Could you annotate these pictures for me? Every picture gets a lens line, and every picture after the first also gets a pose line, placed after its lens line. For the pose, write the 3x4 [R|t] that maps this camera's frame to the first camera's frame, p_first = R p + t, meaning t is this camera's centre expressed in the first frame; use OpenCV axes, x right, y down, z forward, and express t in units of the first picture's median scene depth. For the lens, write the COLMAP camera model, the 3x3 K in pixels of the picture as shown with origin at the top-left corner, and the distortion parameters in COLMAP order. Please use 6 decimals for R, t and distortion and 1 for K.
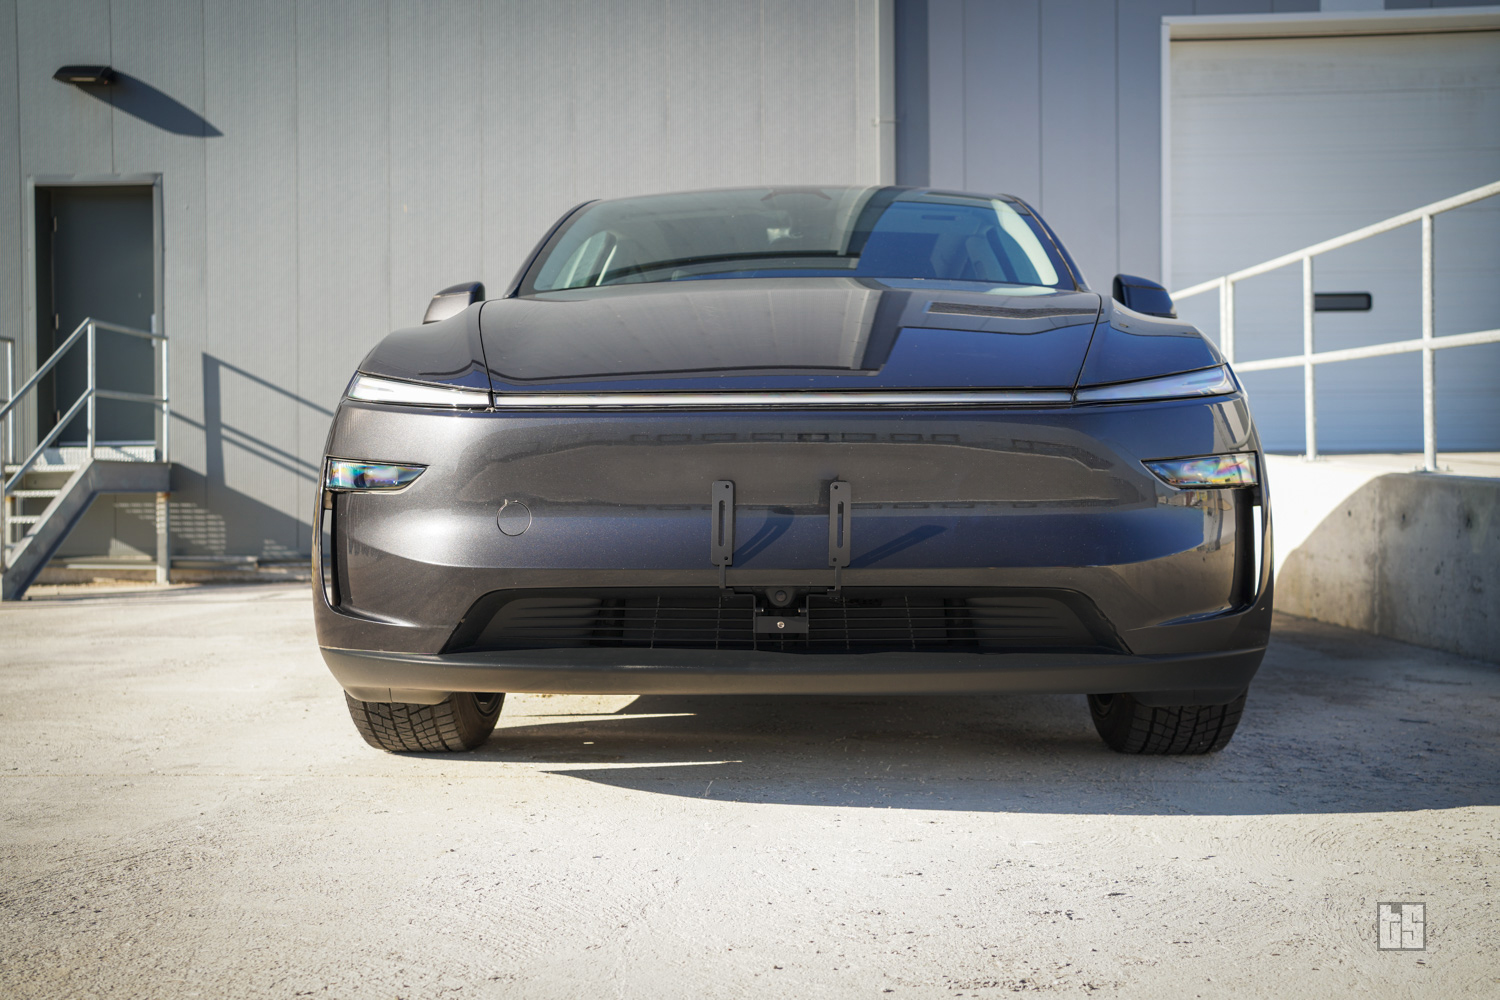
lens RADIAL K [[1714.8, 0, 750.0], [0, 1714.8, 500.0], [0, 0, 1]] dist [-0.016669, 0.049900]
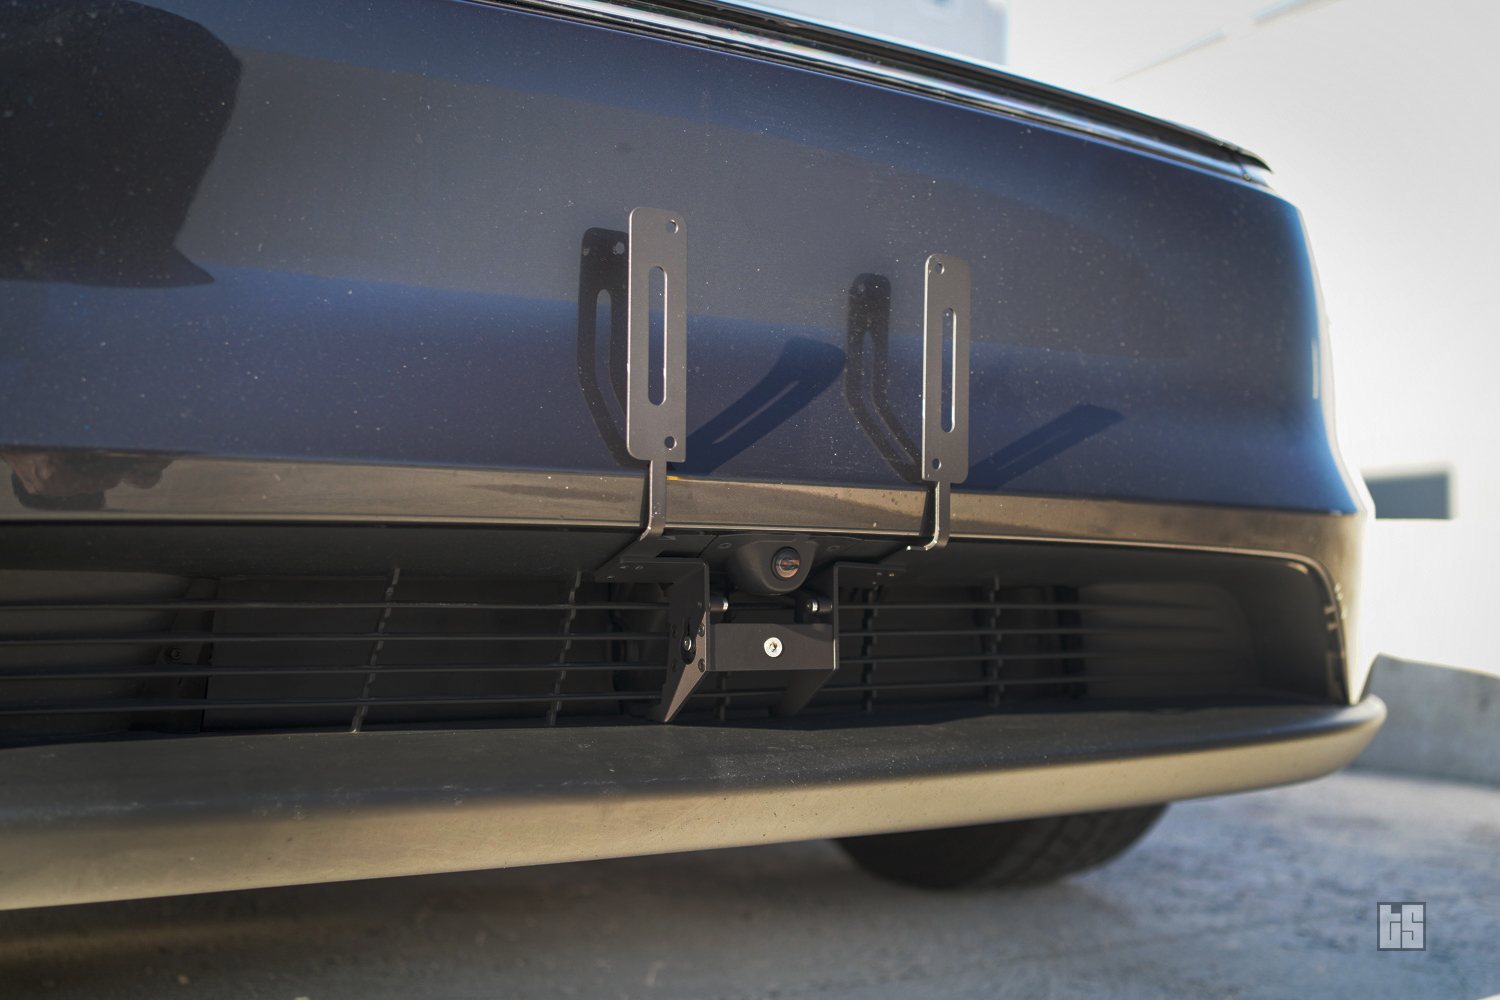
lens RADIAL K [[1714.8, 0, 750.0], [0, 1714.8, 500.0], [0, 0, 1]] dist [-0.016669, 0.049900]
pose [[0.801265, 0.040843, 0.596914, -0.193391], [-0.017094, 0.998823, -0.045396, 0.058657], [-0.598066, 0.026170, 0.801020, 0.723302]]
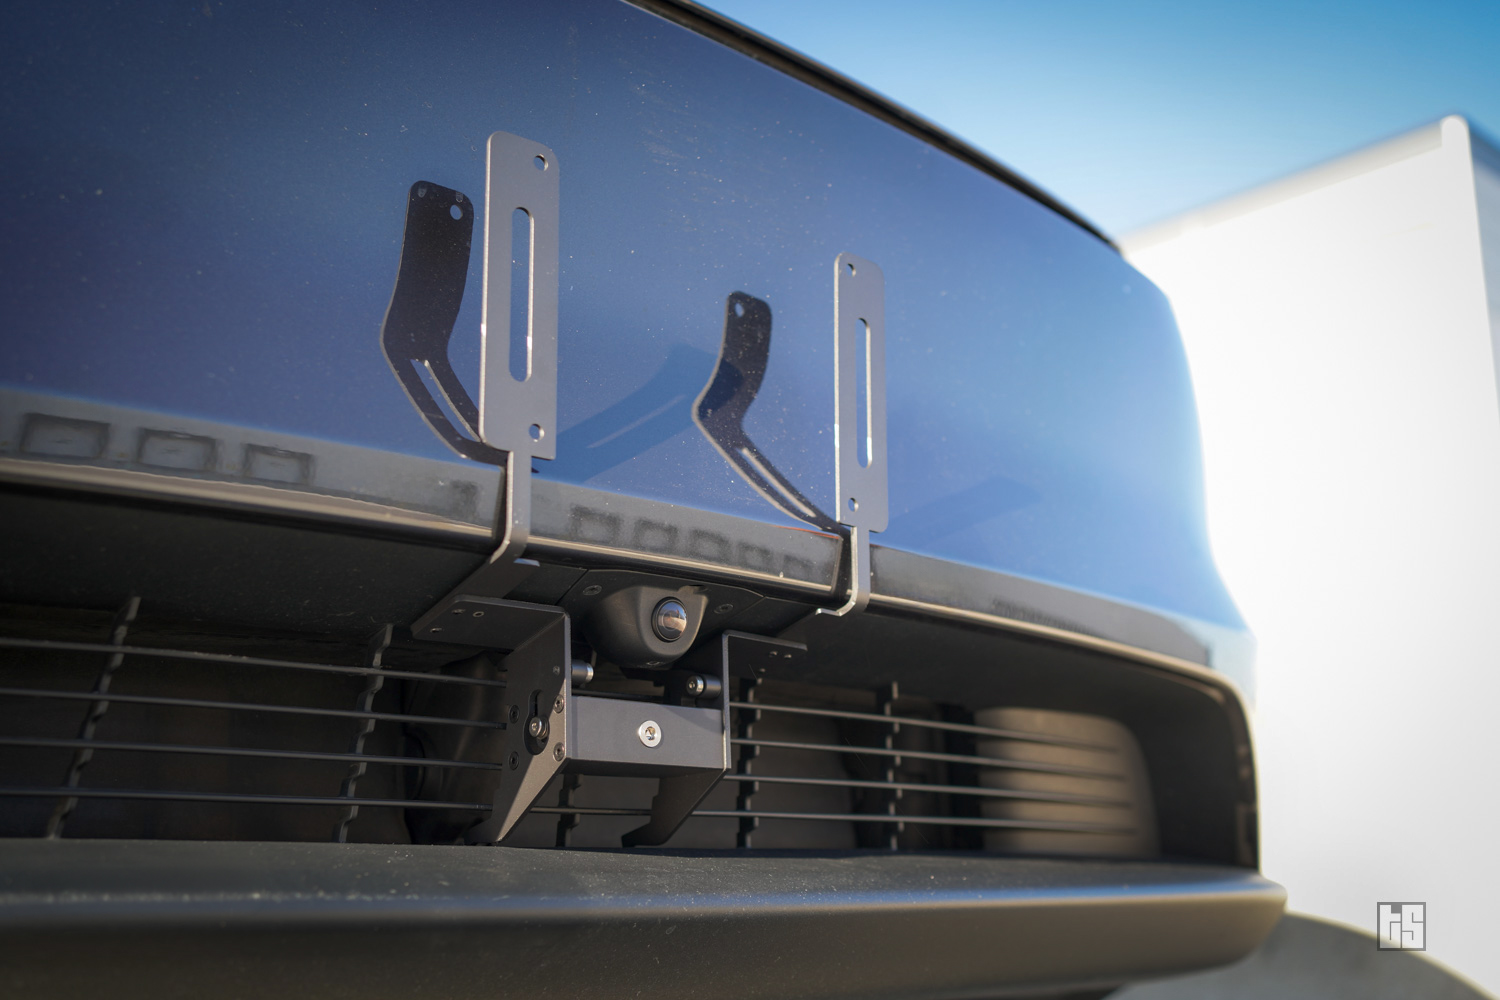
lens RADIAL K [[1714.8, 0, 750.0], [0, 1714.8, 500.0], [0, 0, 1]] dist [-0.016669, 0.049900]
pose [[0.658206, 0.186660, 0.729331, -0.166718], [0.001229, 0.968507, -0.248982, 0.102526], [-0.752837, 0.164778, 0.637248, 0.816662]]
